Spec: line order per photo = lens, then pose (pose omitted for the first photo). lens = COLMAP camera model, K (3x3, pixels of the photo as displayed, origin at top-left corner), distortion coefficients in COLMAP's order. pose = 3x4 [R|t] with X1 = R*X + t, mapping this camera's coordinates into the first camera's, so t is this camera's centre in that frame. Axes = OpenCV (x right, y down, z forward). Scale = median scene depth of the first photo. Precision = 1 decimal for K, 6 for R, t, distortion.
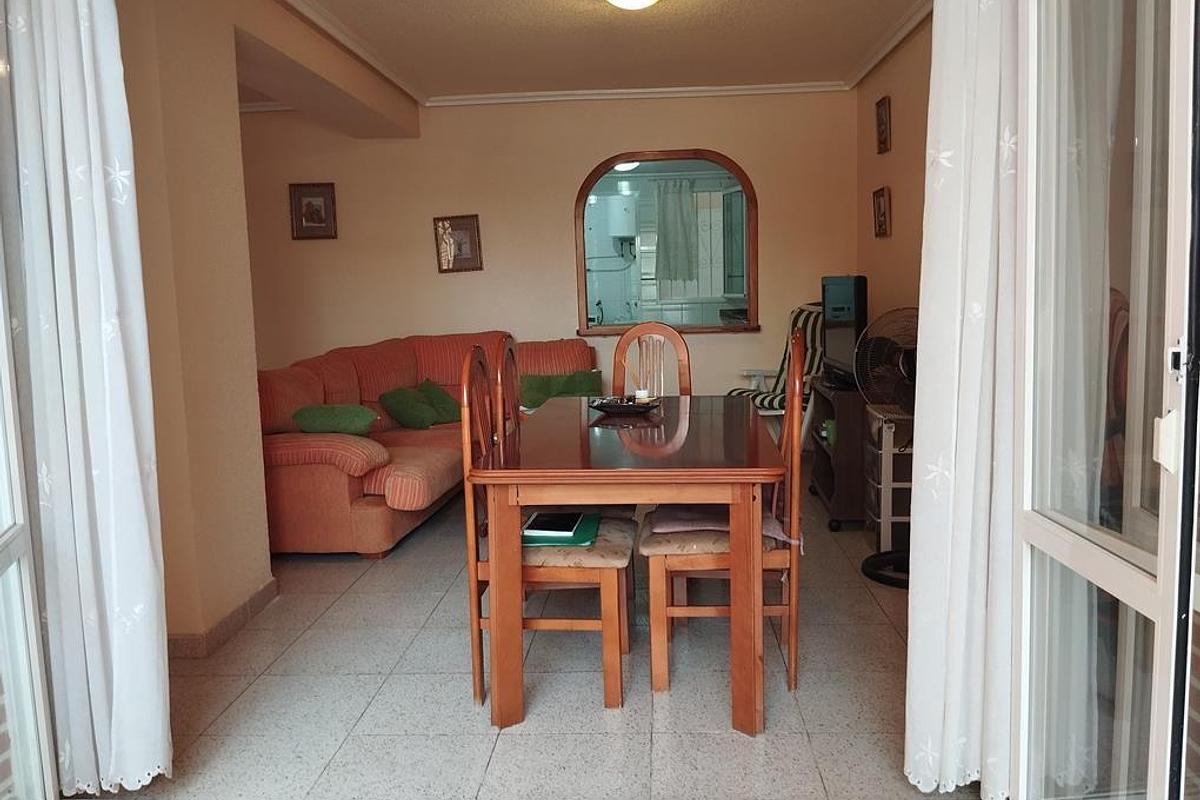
lens RADIAL K [[998.9, 0, 600.0], [0, 998.9, 400.0], [0, 0, 1]] dist [0.031888, -0.000611]
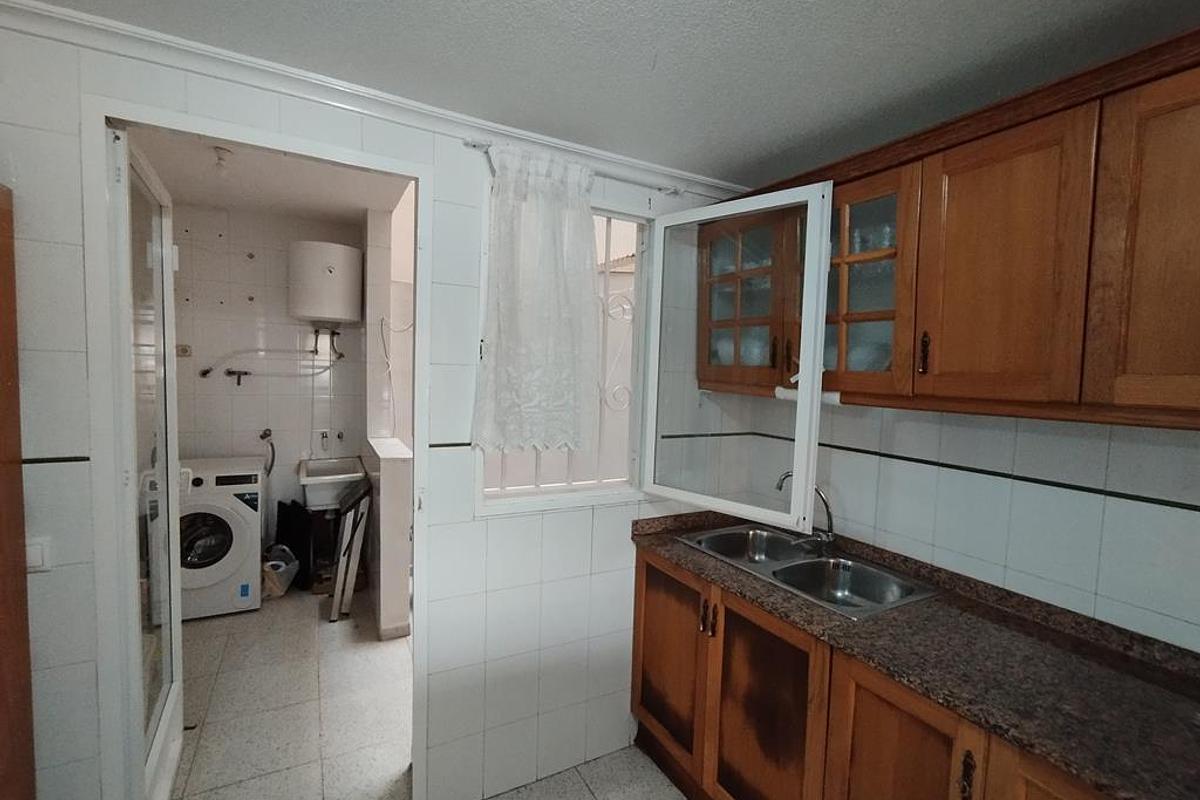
lens RADIAL K [[555.3, 0, 607.4], [0, 555.3, 406.3], [0, 0, 1]] dist [-0.026059, 0.030132]
pose [[0.841909, 0.021244, 0.539201, -0.014522], [0.002149, 0.999085, -0.042718, -0.244355], [-0.539615, 0.037124, 0.841093, 1.579153]]
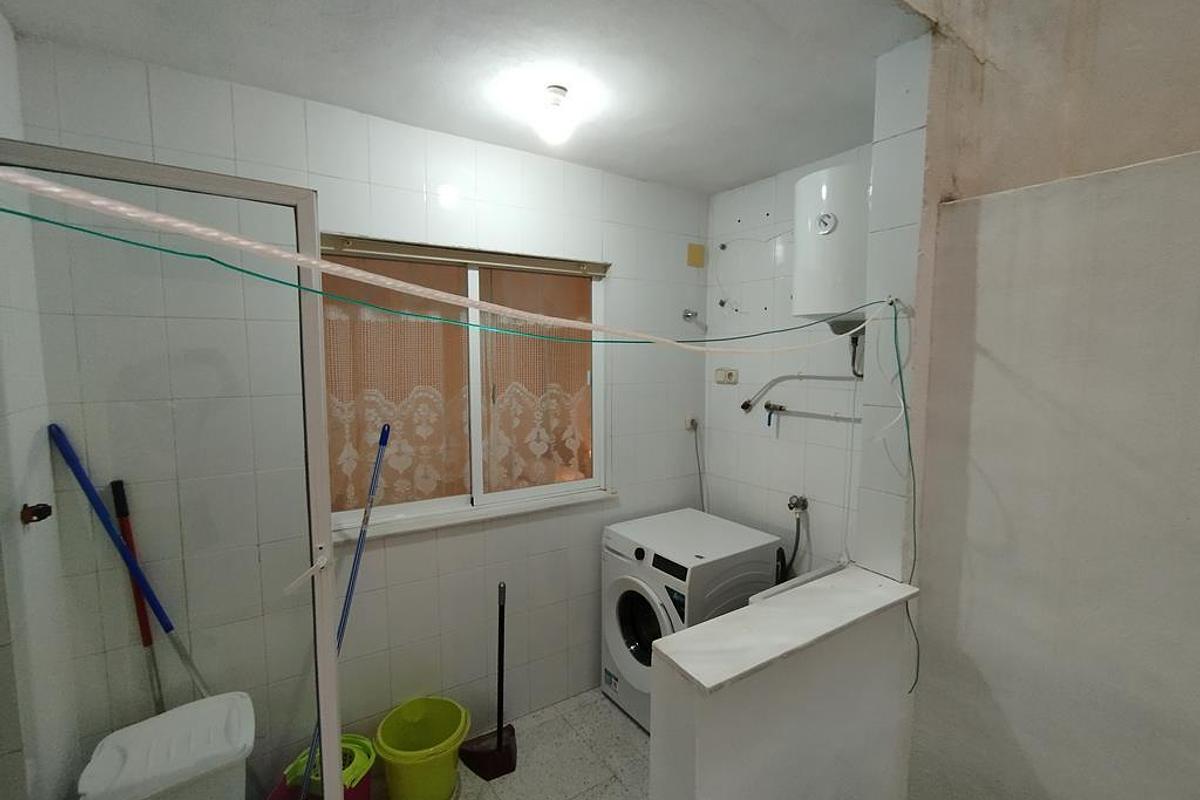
lens RADIAL K [[555.3, 0, 607.4], [0, 555.3, 406.3], [0, 0, 1]] dist [-0.026059, 0.030132]
pose [[0.611156, 0.102858, -0.784798, 0.269833], [-0.109590, 0.992967, 0.044798, -0.328162], [0.783886, 0.058628, 0.618130, 2.024979]]
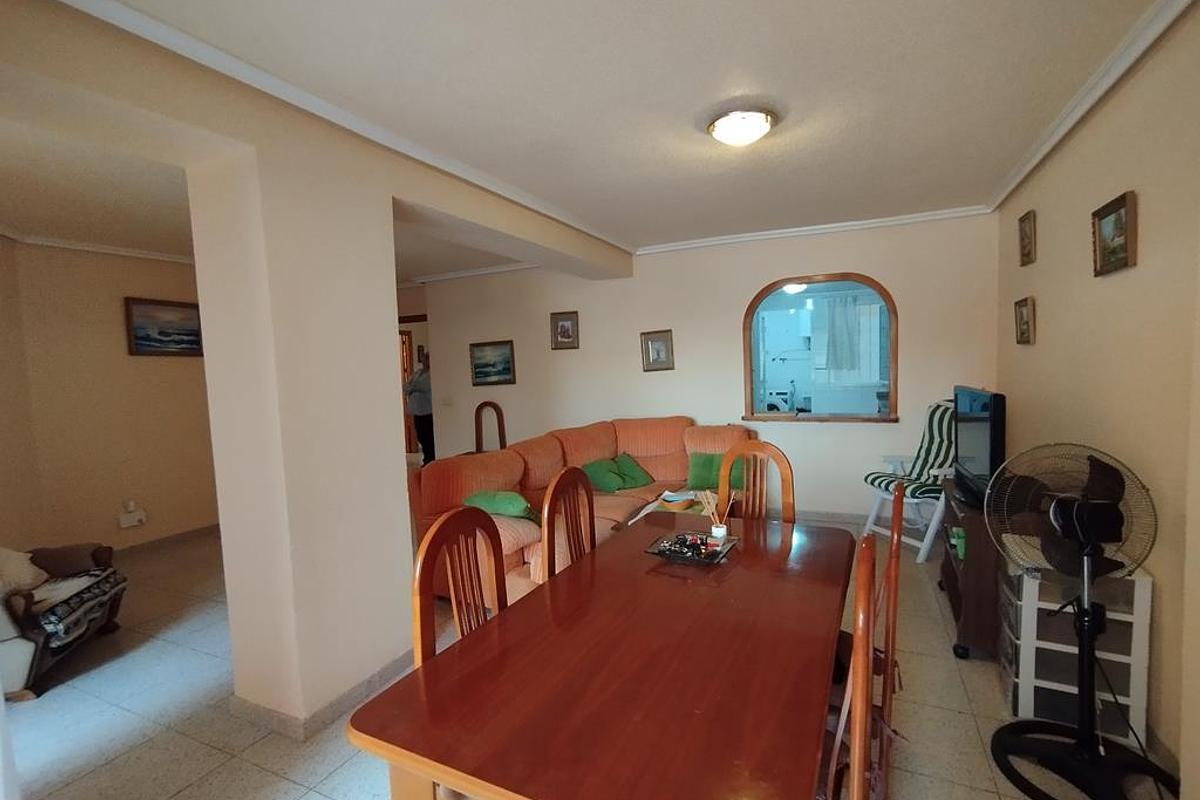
lens RADIAL K [[555.3, 0, 607.4], [0, 555.3, 406.3], [0, 0, 1]] dist [-0.026059, 0.030132]
pose [[0.932304, 0.021937, -0.361009, 0.100416], [-0.032577, 0.999195, -0.023414, -0.081955], [0.360205, 0.033590, 0.932268, 0.361521]]
